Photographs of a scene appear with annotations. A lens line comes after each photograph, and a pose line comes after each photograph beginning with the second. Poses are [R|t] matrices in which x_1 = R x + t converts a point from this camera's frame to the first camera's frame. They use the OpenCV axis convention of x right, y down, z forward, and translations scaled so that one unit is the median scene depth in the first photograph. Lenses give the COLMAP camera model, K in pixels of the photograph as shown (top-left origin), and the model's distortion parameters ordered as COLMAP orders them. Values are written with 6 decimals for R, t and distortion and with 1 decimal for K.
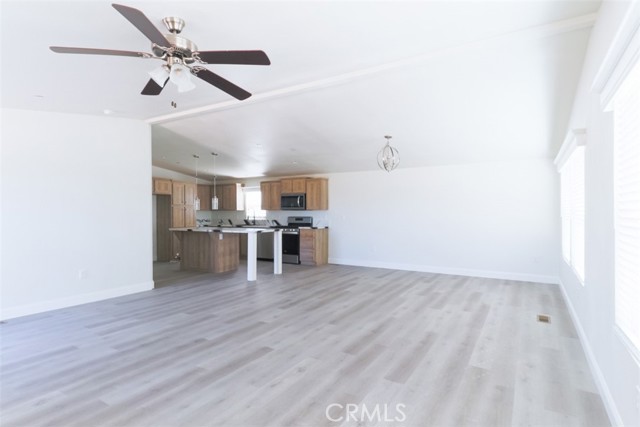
lens RADIAL K [[337.7, 0, 339.0], [0, 337.7, 214.1], [0, 0, 1]] dist [0.001619, 0.000373]
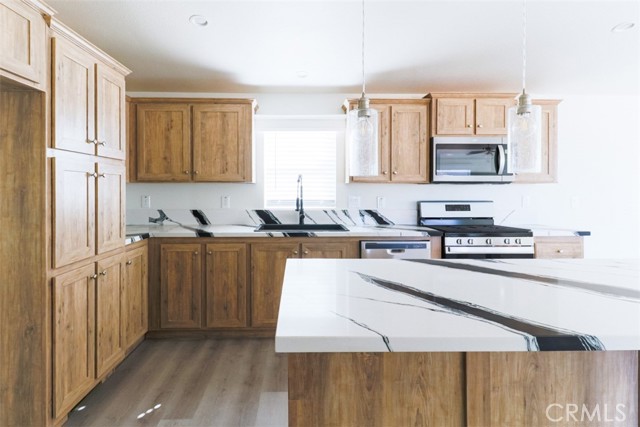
lens RADIAL K [[342.2, 0, 305.2], [0, 342.2, 188.6], [0, 0, 1]] dist [0.013614, -0.000449]
pose [[0.860075, 0.001614, 0.510166, -0.483899], [0.000823, 0.999989, -0.004550, -0.004359], [-0.510168, 0.004333, 0.860064, 0.787183]]
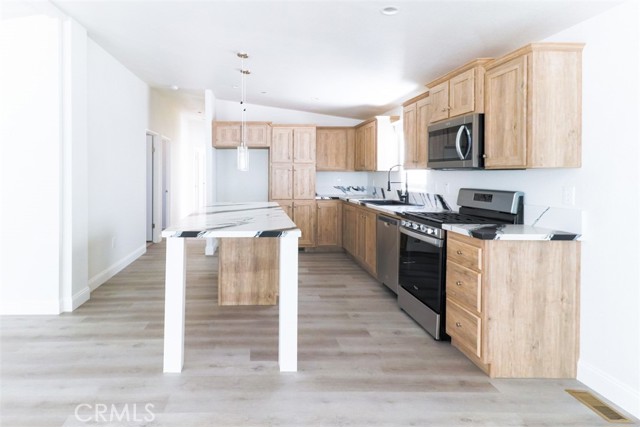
lens RADIAL K [[363.6, 0, 252.7], [0, 363.6, 180.3], [0, 0, 1]] dist [-0.003325, 0.000338]
pose [[0.485520, 0.016138, -0.874076, 0.084498], [-0.003569, 0.999858, 0.016478, -0.006313], [0.874218, -0.004881, 0.485509, 0.660407]]
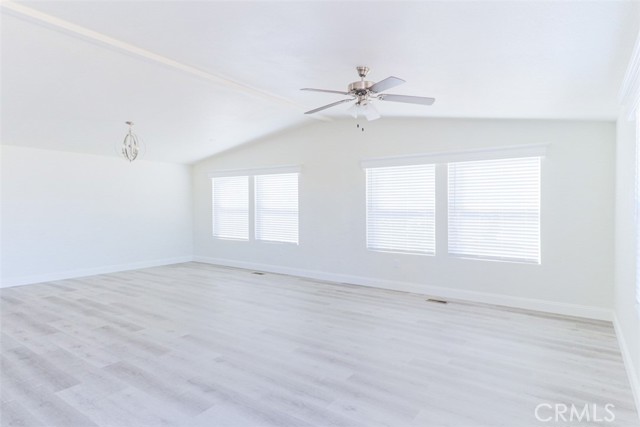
lens RADIAL K [[354.7, 0, 331.2], [0, 354.7, 205.5], [0, 0, 1]] dist [0.004569, -0.009247]
pose [[0.076480, 0.002190, 0.997069, -0.504106], [0.002883, 0.999993, -0.002418, -0.002418], [-0.997067, 0.003059, 0.076473, 0.259868]]
